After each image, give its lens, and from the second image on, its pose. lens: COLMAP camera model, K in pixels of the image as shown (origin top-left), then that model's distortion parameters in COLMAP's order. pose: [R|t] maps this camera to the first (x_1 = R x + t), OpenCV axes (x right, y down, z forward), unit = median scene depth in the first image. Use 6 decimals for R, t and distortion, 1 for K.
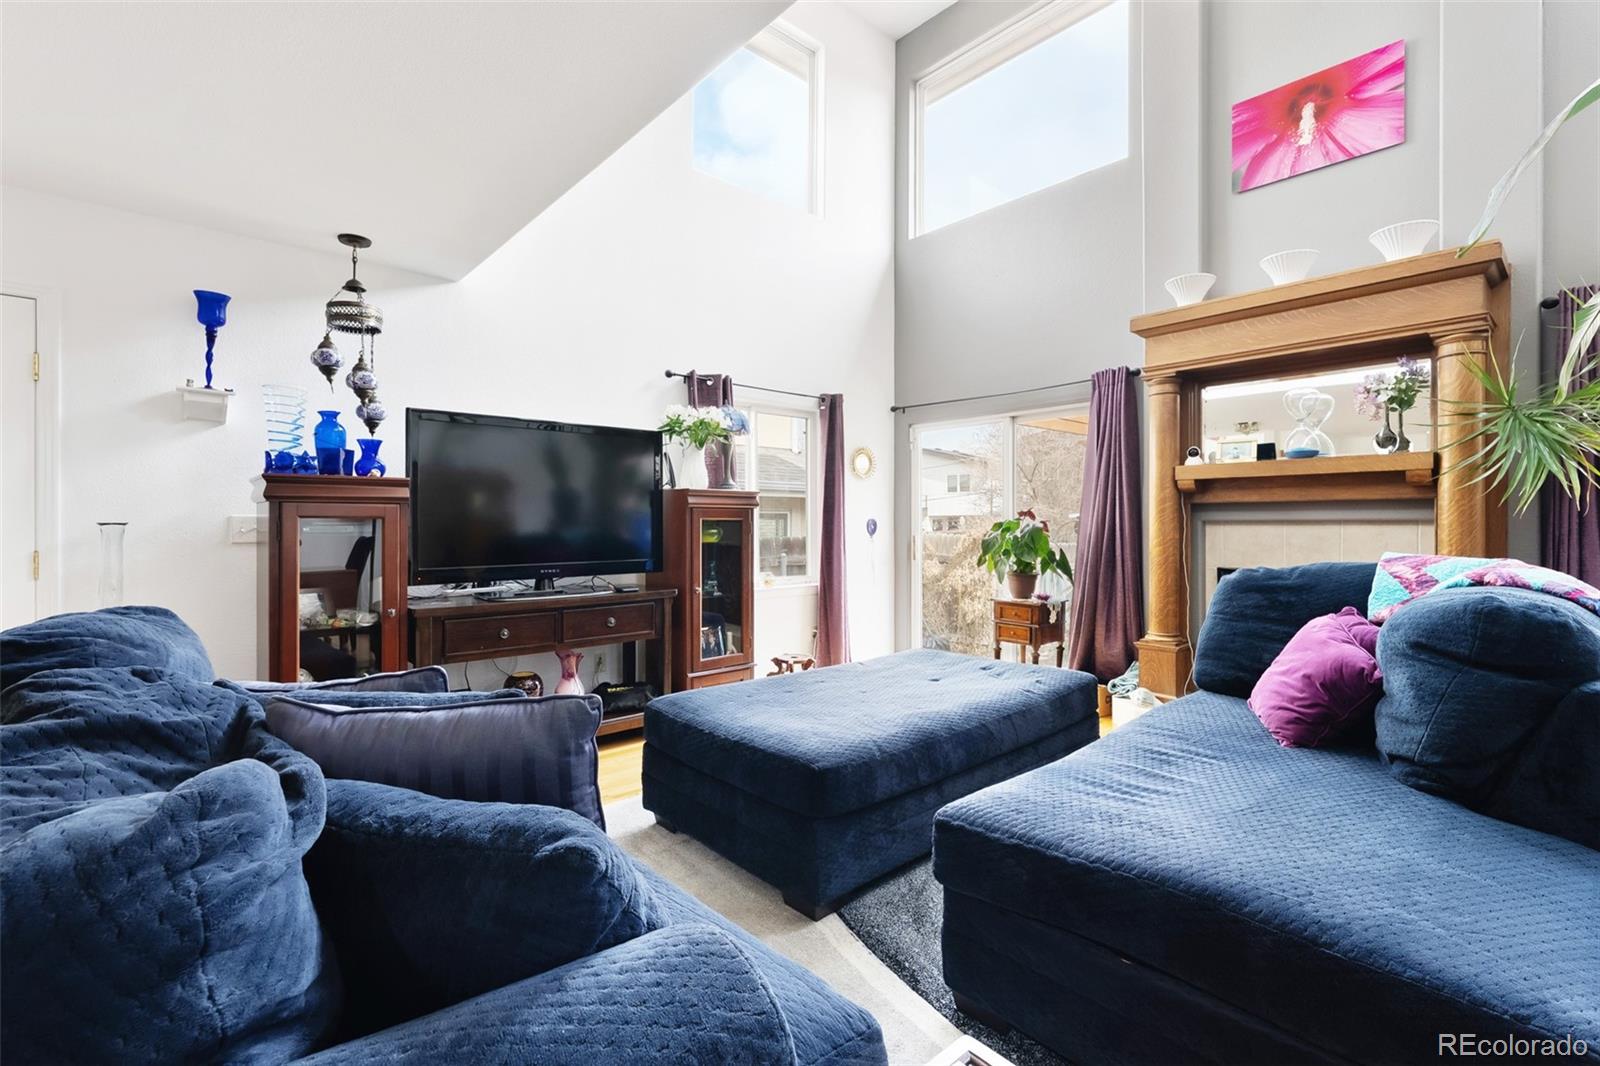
lens RADIAL K [[724.3, 0, 785.7], [0, 724.3, 529.7], [0, 0, 1]] dist [0.002569, -0.001532]
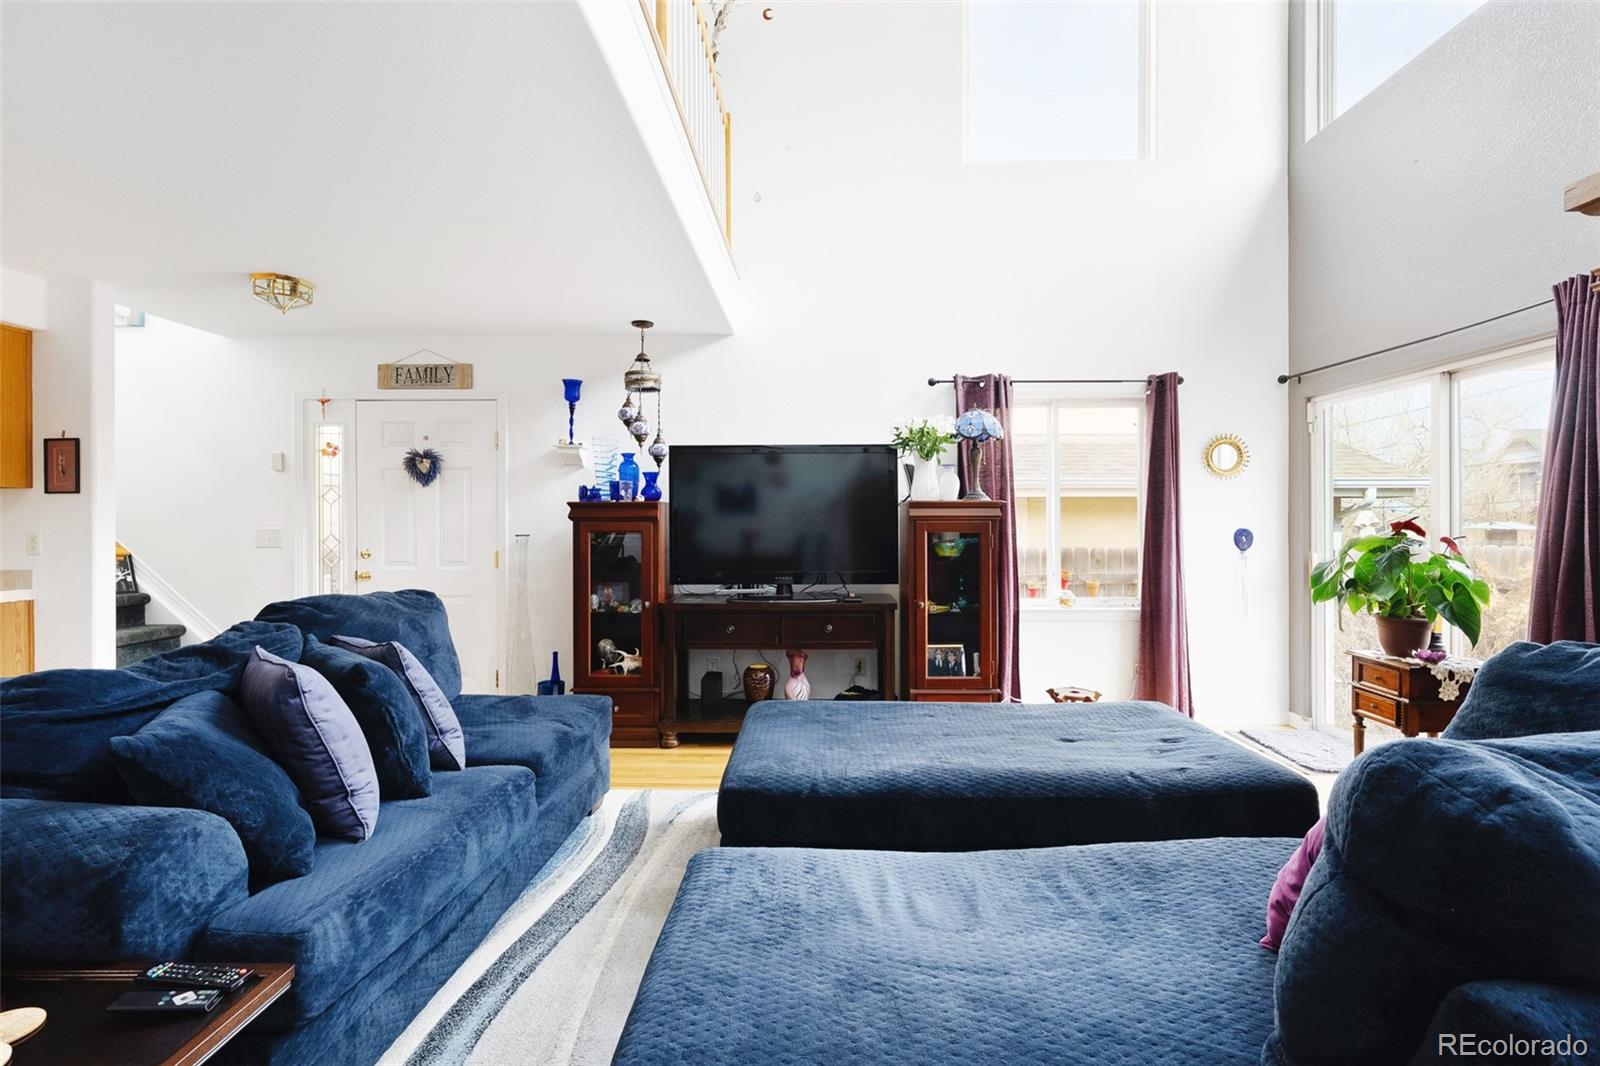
lens RADIAL K [[724.3, 0, 789.2], [0, 724.3, 528.0], [0, 0, 1]] dist [0.002569, -0.001532]
pose [[0.733698, 0.004832, -0.679459, 0.403849], [-0.003605, 0.999988, 0.003218, -0.022246], [0.679466, 0.000088, 0.733707, 0.163655]]
